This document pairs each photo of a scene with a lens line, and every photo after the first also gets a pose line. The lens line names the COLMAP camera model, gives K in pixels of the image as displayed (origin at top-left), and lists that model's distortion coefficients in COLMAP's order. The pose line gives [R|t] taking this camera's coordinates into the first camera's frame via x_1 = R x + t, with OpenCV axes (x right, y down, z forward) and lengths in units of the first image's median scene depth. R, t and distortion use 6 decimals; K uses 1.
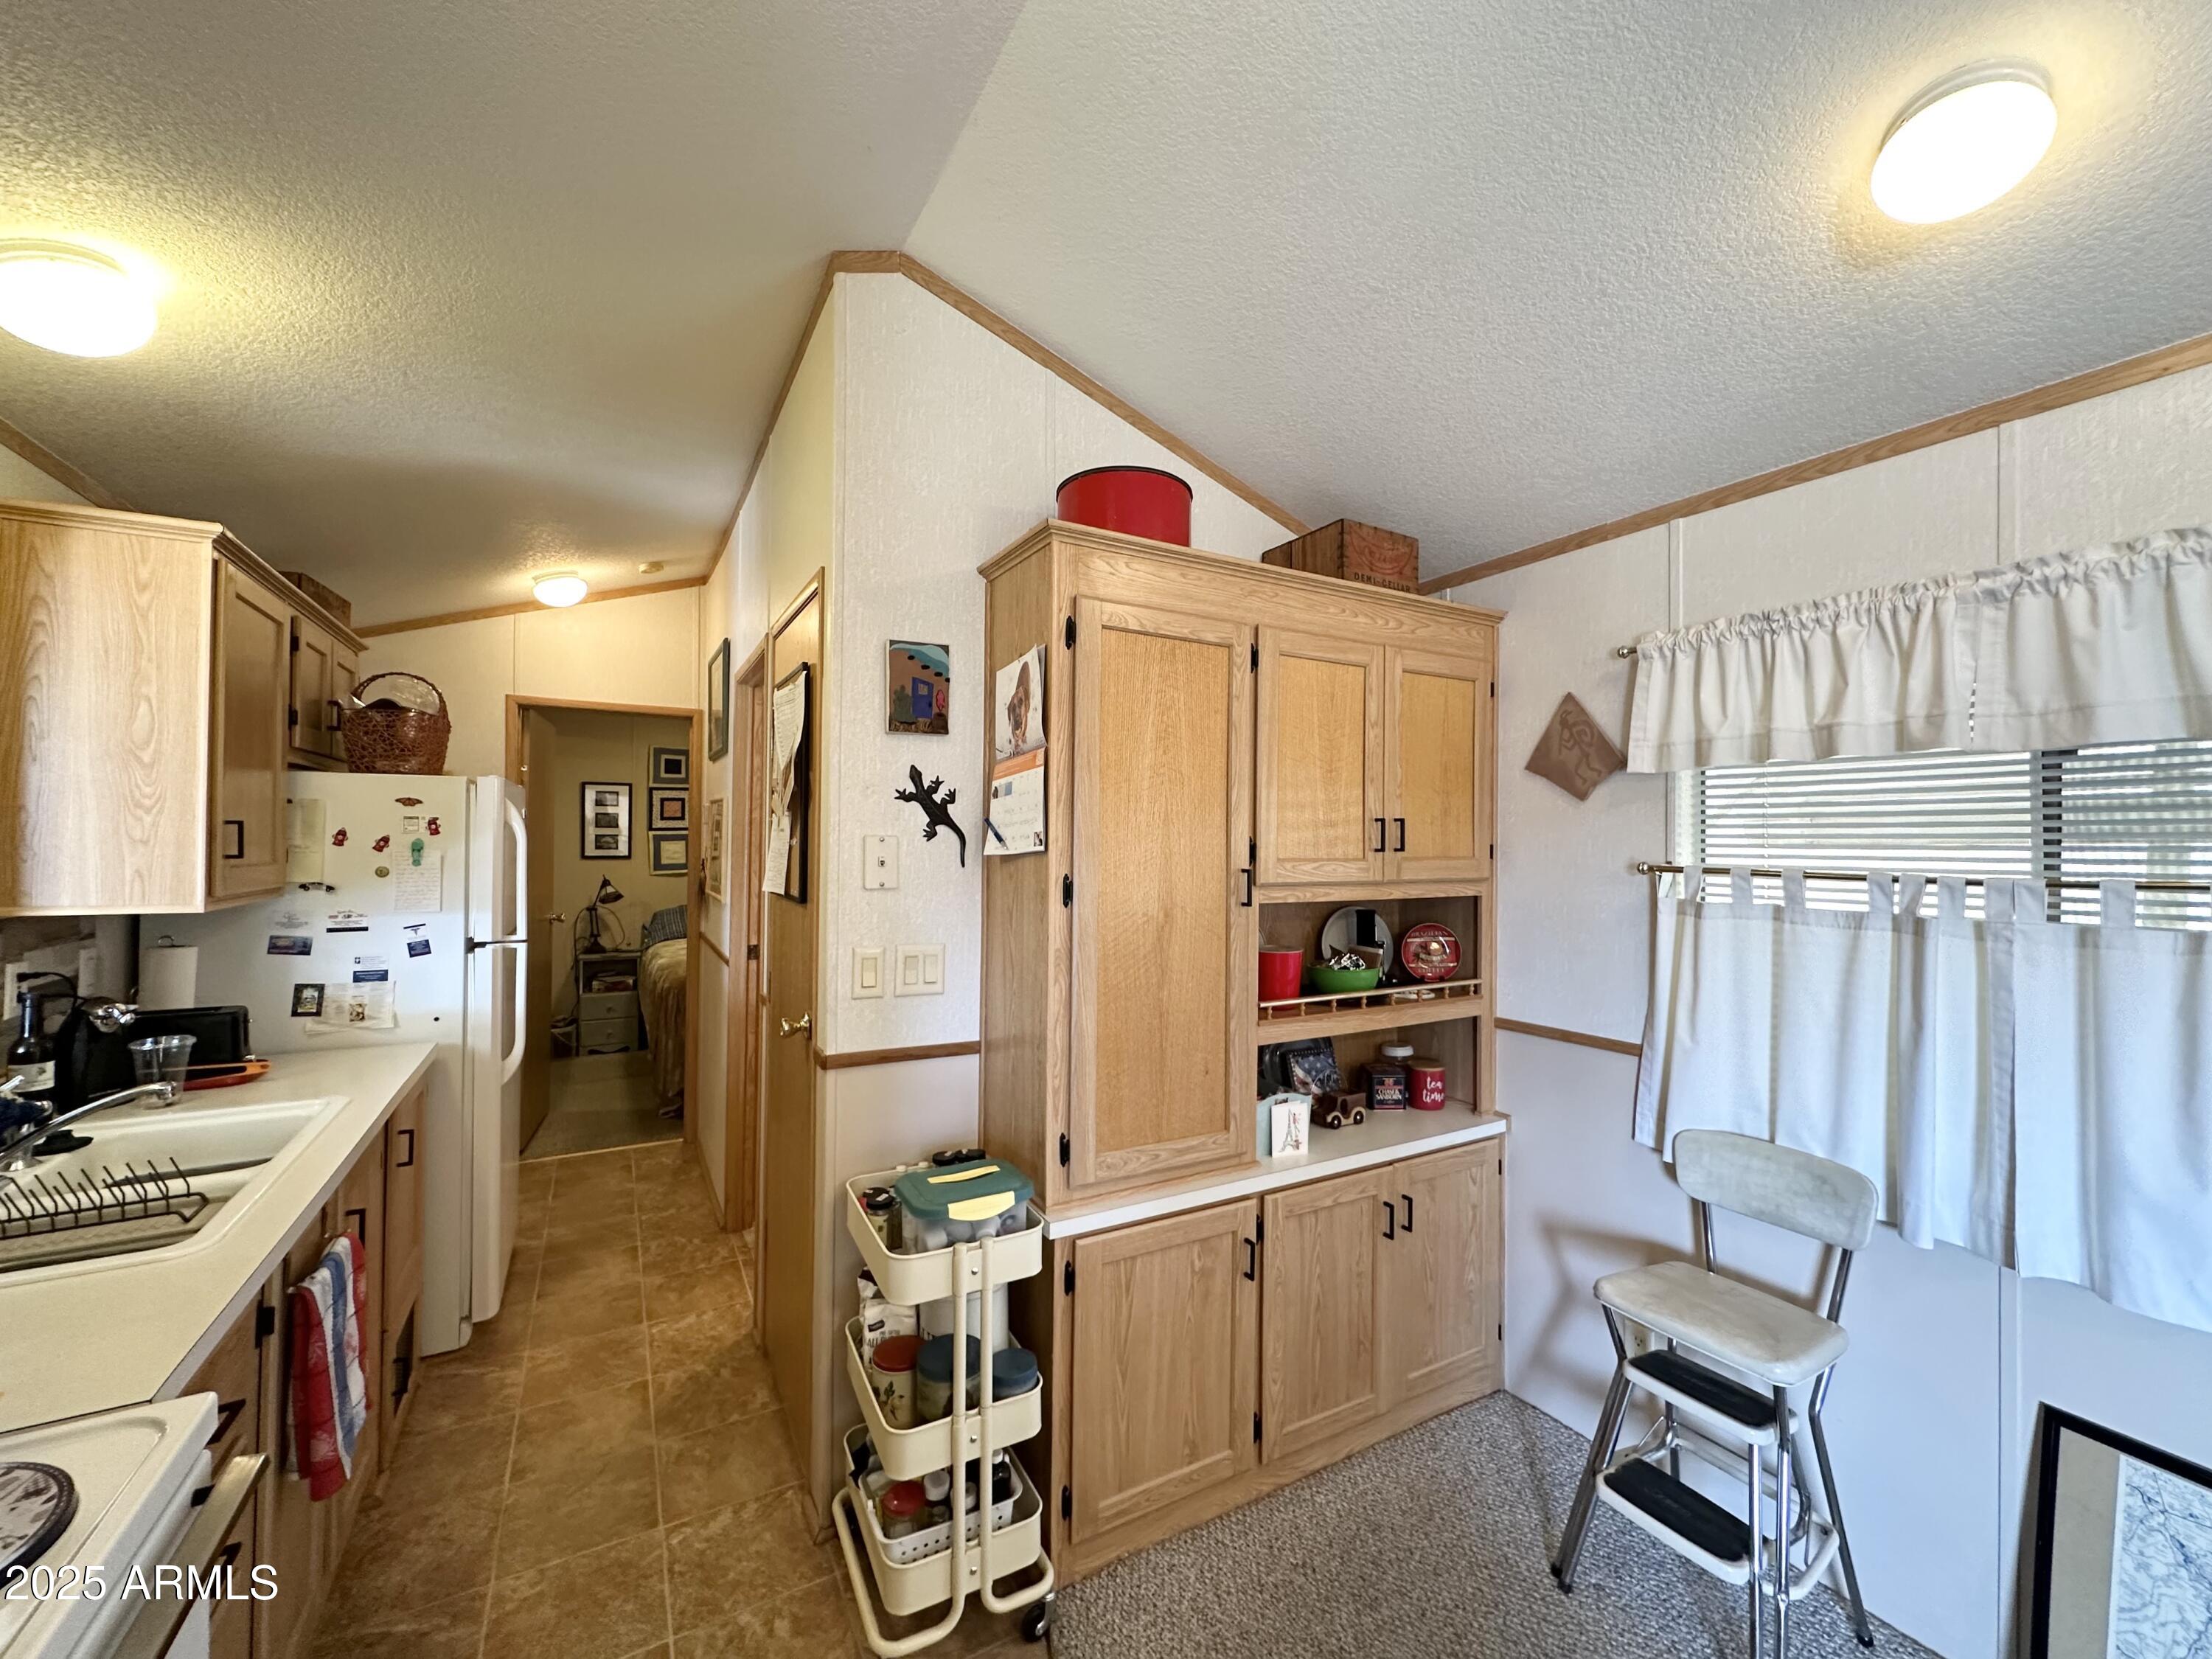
lens RADIAL K [[883.9, 0, 1106.0], [0, 883.9, 829.5], [0, 0, 1]] dist [-0.001274, -0.000055]
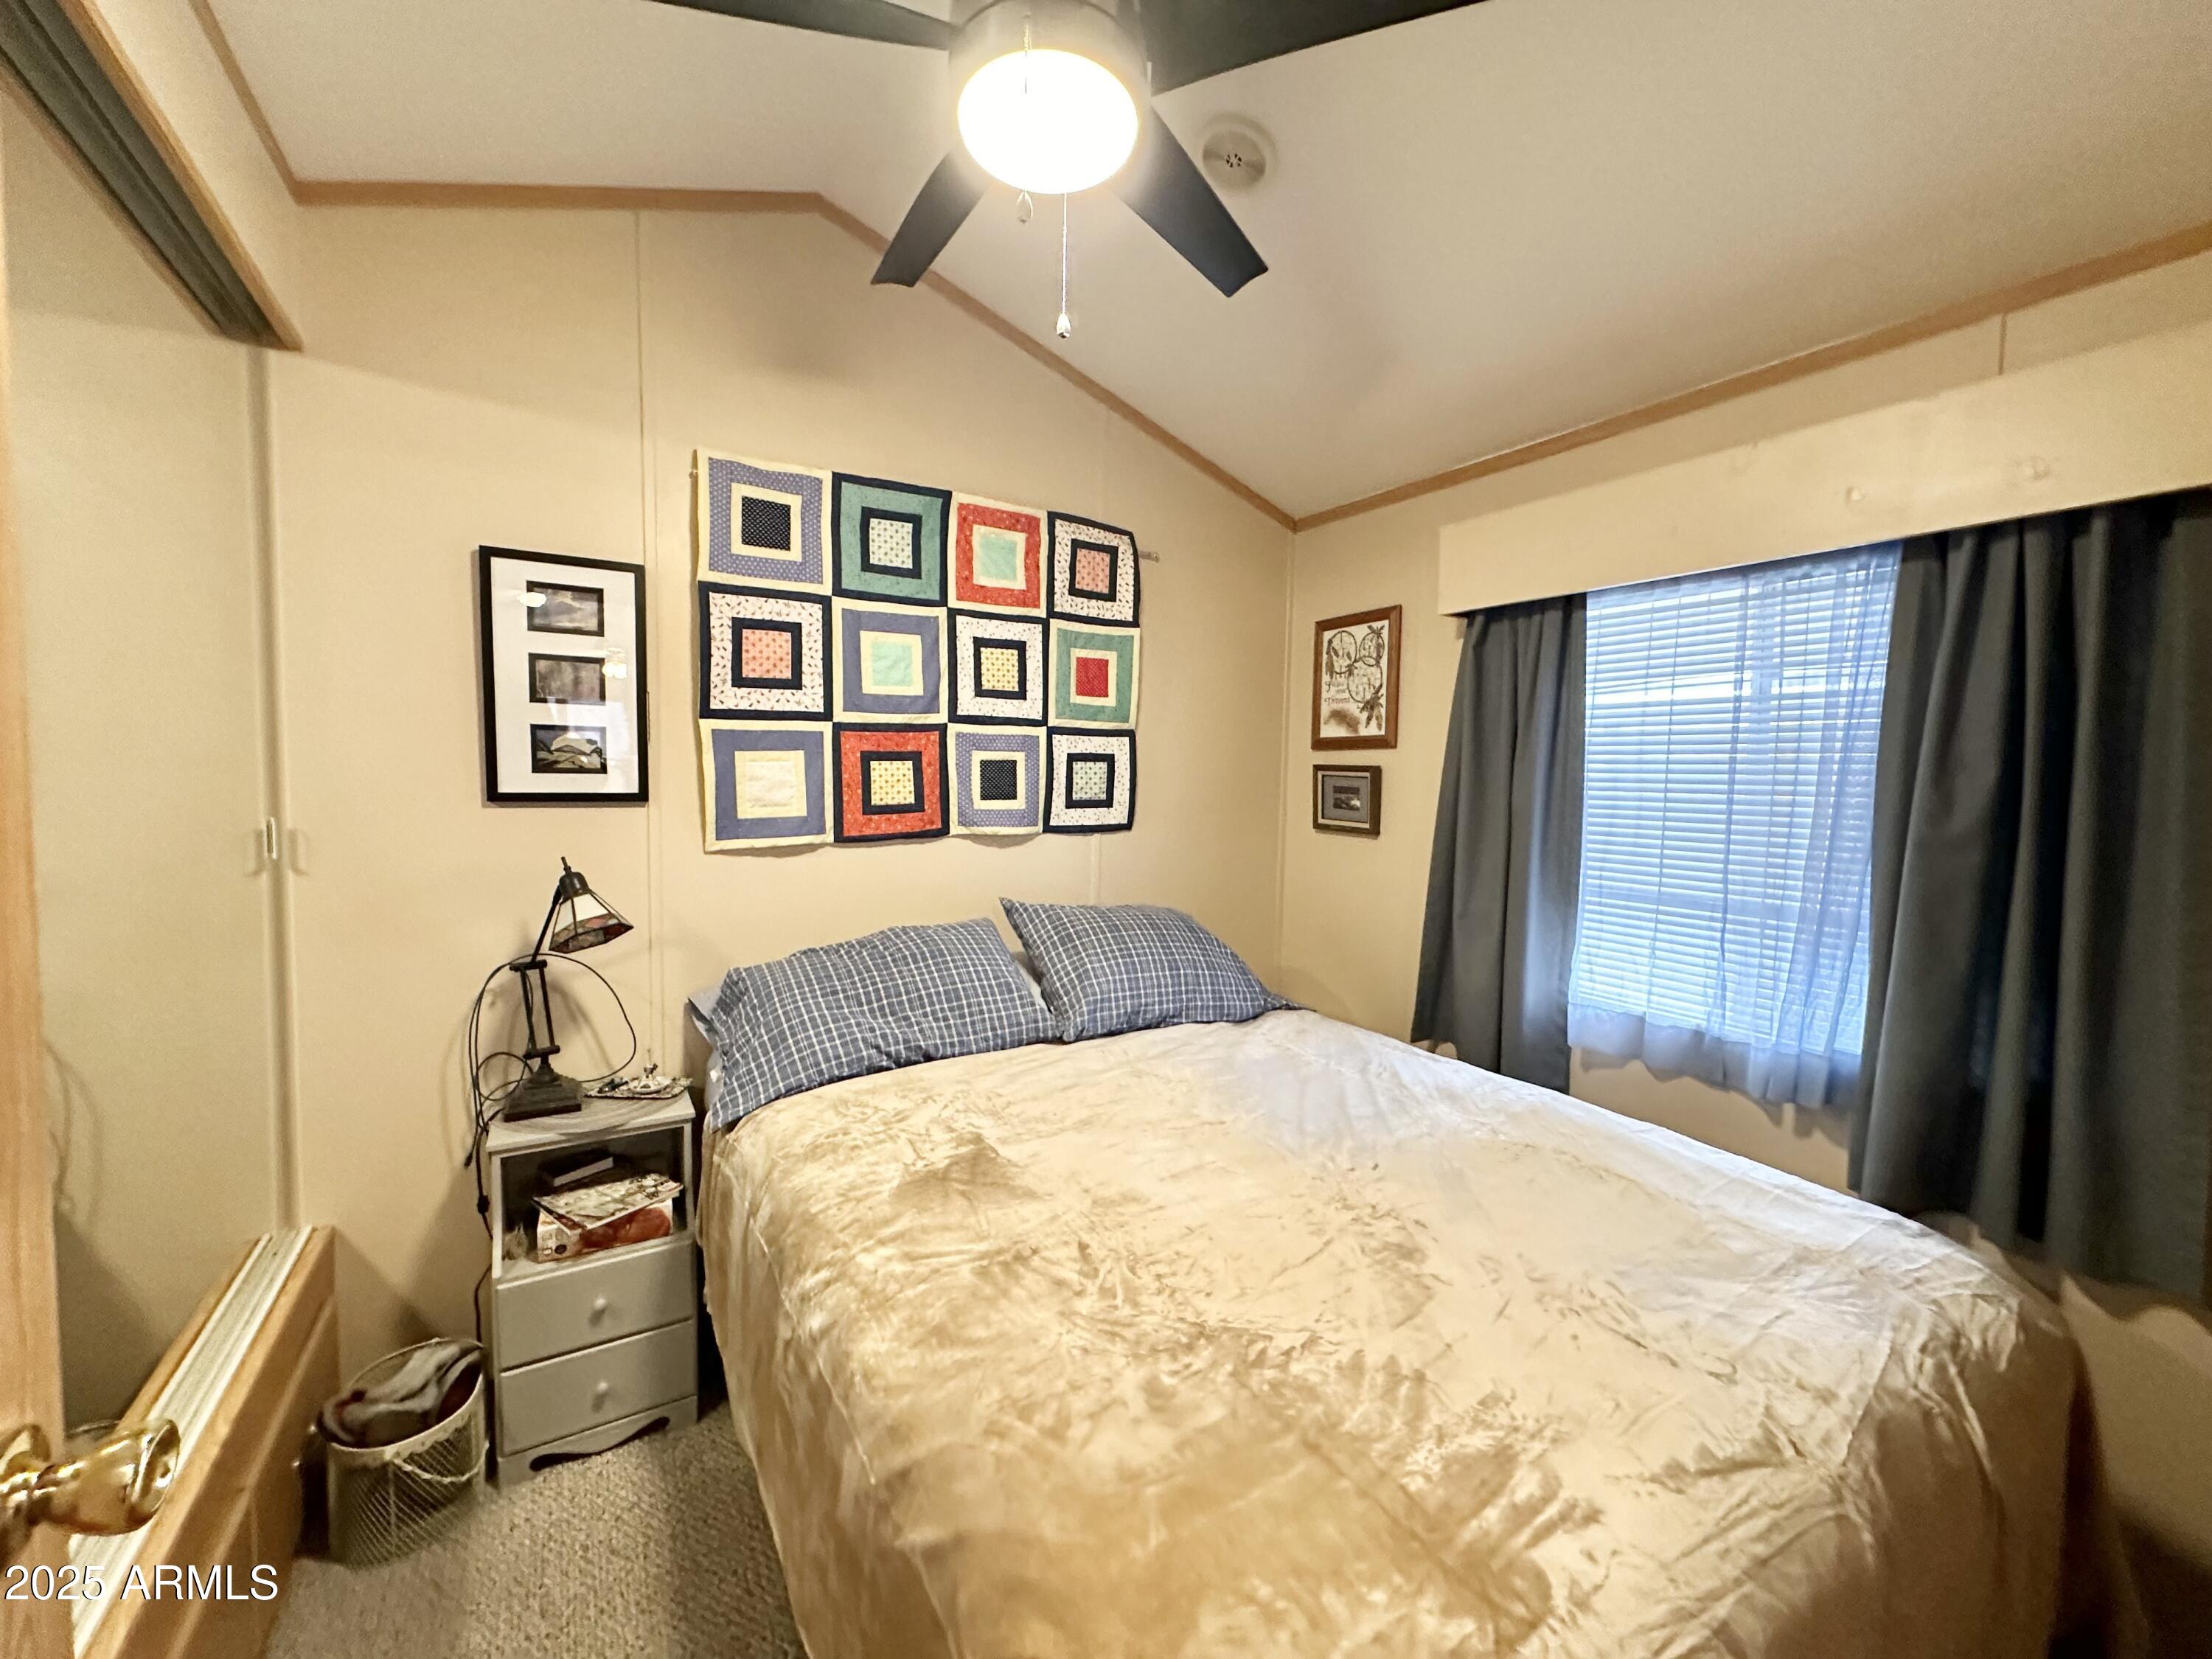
lens RADIAL K [[883.9, 0, 1106.0], [0, 883.9, 829.5], [0, 0, 1]] dist [-0.001274, -0.000055]
pose [[0.999364, 0.011447, 0.033778, -0.894999], [-0.014092, 0.996764, 0.079136, 0.034609], [-0.032763, -0.079561, 0.996291, 1.578617]]
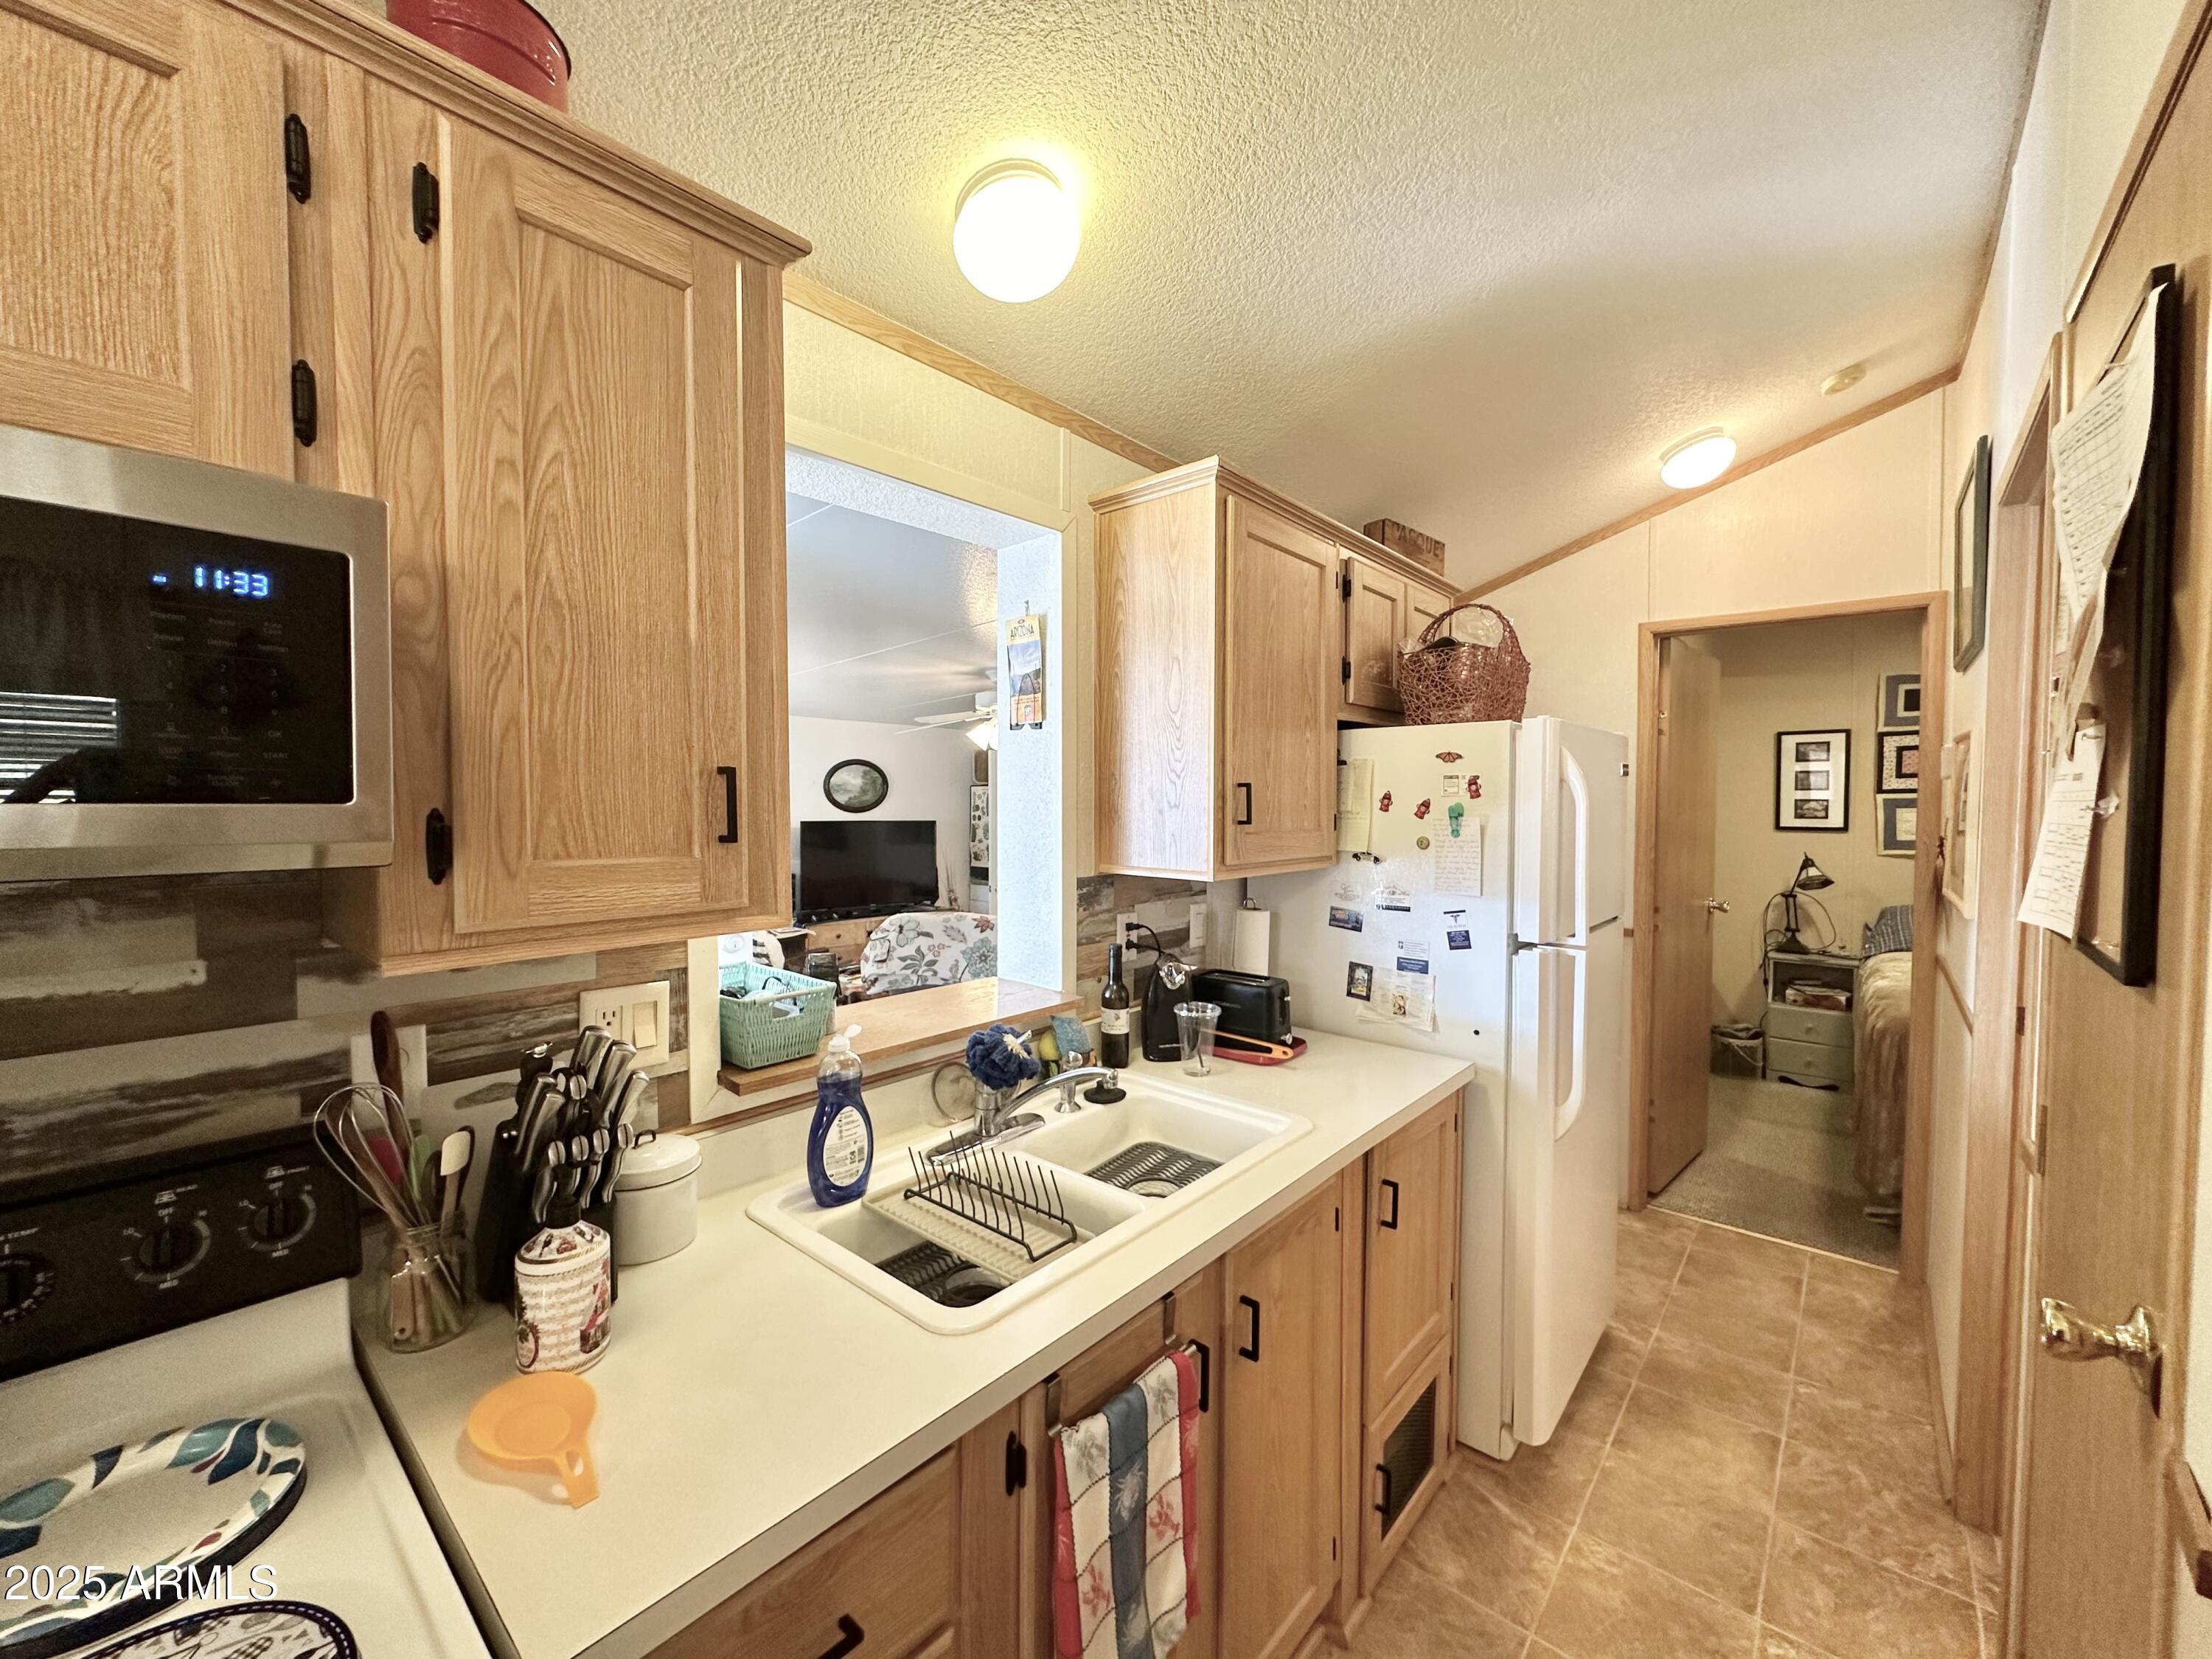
lens RADIAL K [[883.9, 0, 1106.0], [0, 883.9, 829.5], [0, 0, 1]] dist [-0.001274, -0.000055]
pose [[0.336125, 0.023288, -0.941529, -0.124673], [0.011171, 0.999525, 0.028710, 0.007428], [0.941751, -0.020168, 0.335705, 0.403411]]
